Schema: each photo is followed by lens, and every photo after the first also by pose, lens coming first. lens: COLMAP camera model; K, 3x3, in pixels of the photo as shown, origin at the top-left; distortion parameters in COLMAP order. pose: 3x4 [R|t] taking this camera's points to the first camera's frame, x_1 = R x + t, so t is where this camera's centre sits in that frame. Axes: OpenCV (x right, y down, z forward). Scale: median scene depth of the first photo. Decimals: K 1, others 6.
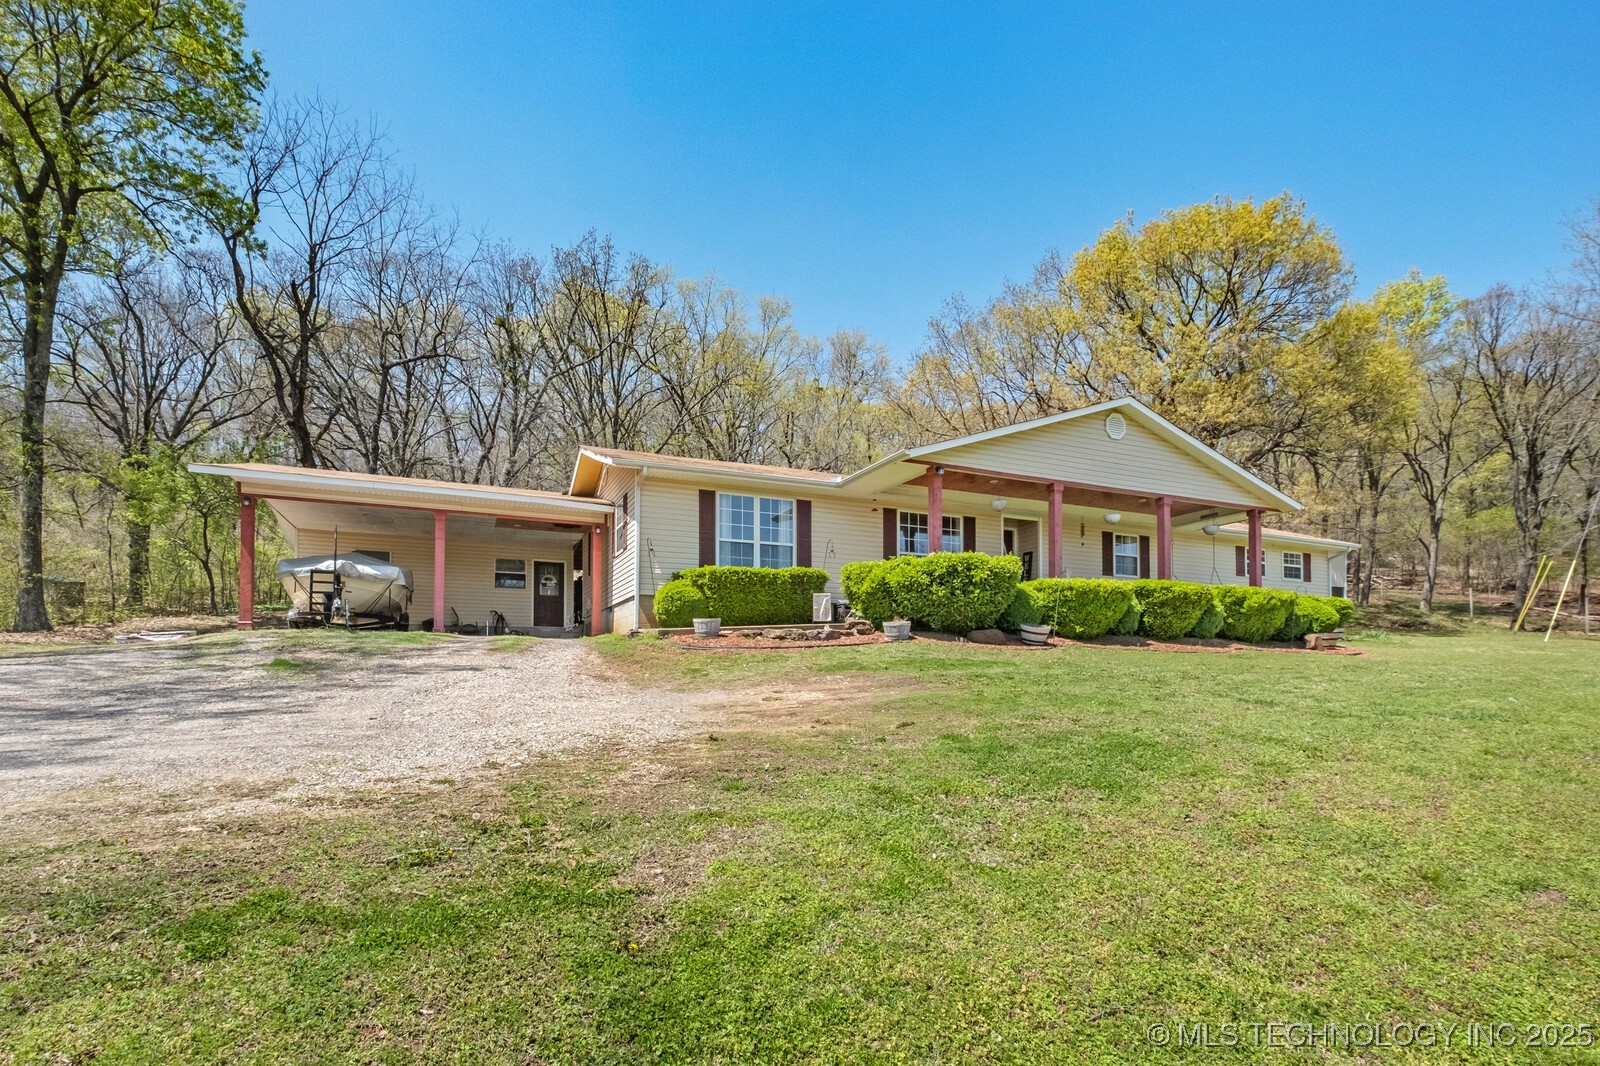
lens RADIAL K [[693.8, 0, 800.0], [0, 693.8, 533.0], [0, 0, 1]] dist [0.030801, 0.000039]
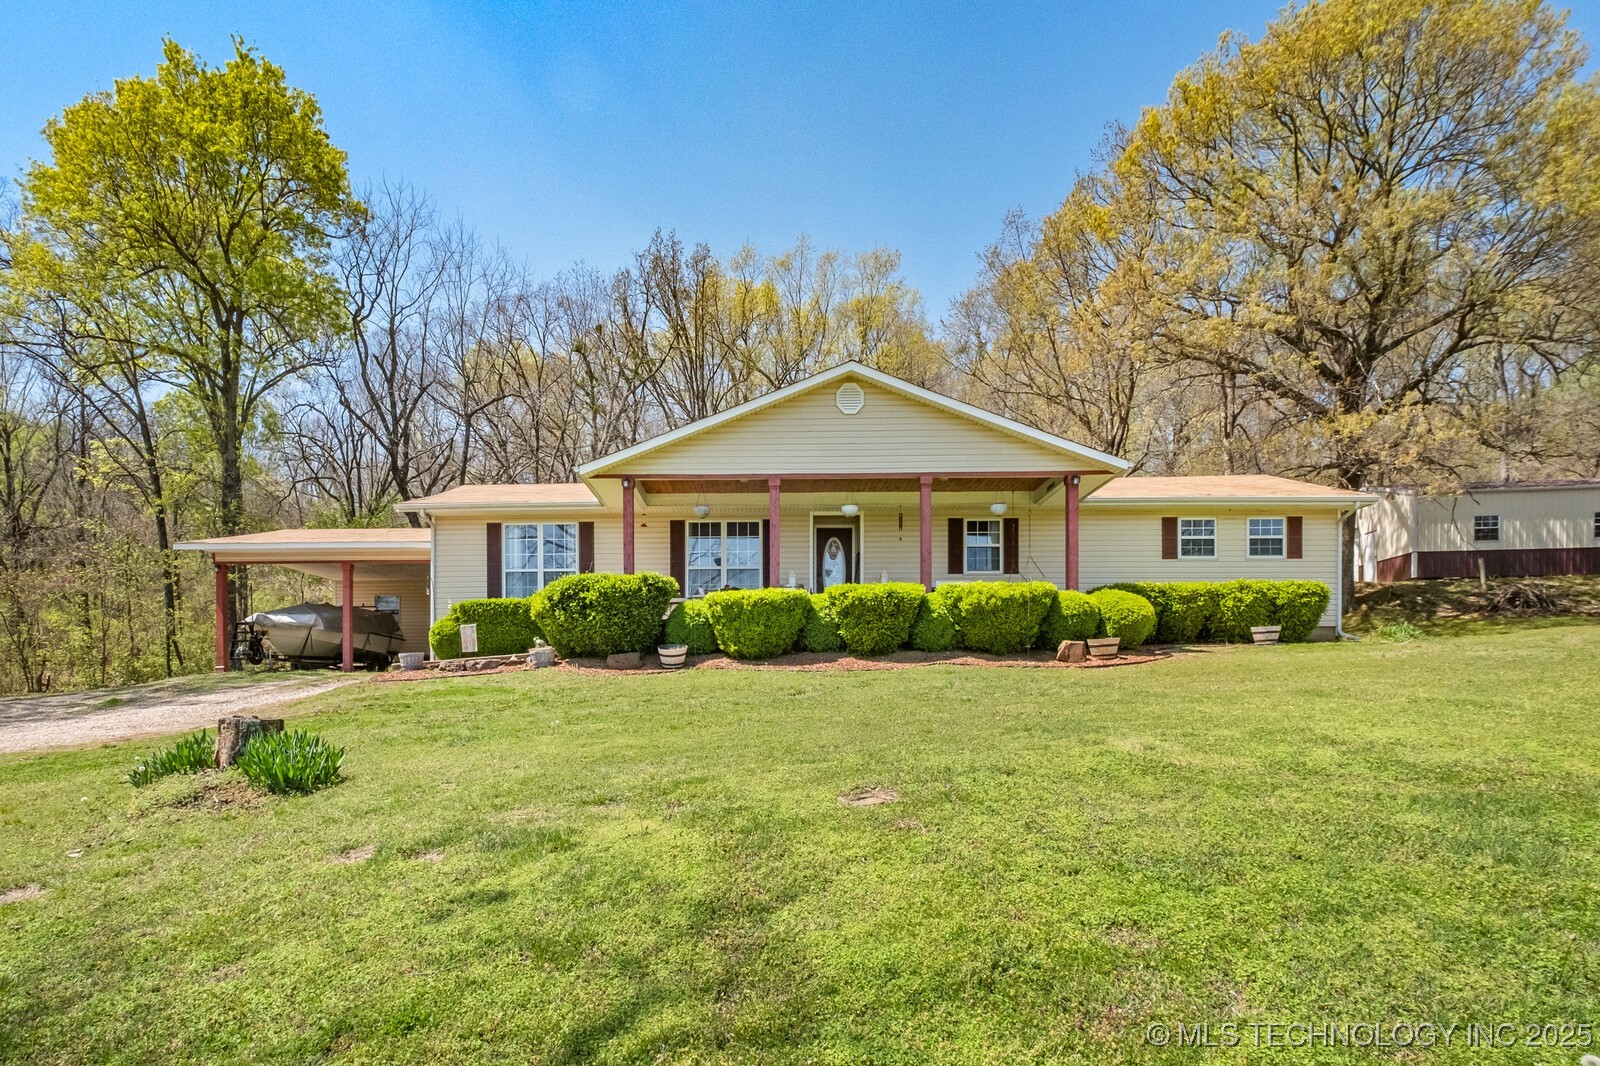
lens RADIAL K [[875.4, 0, 800.0], [0, 875.4, 533.0], [0, 0, 1]] dist [-0.000526, -0.000035]
pose [[0.903666, -0.094310, -0.417725, 0.783496], [0.095038, 0.995290, -0.019111, 0.018670], [0.417560, -0.022430, 0.908373, 0.033077]]
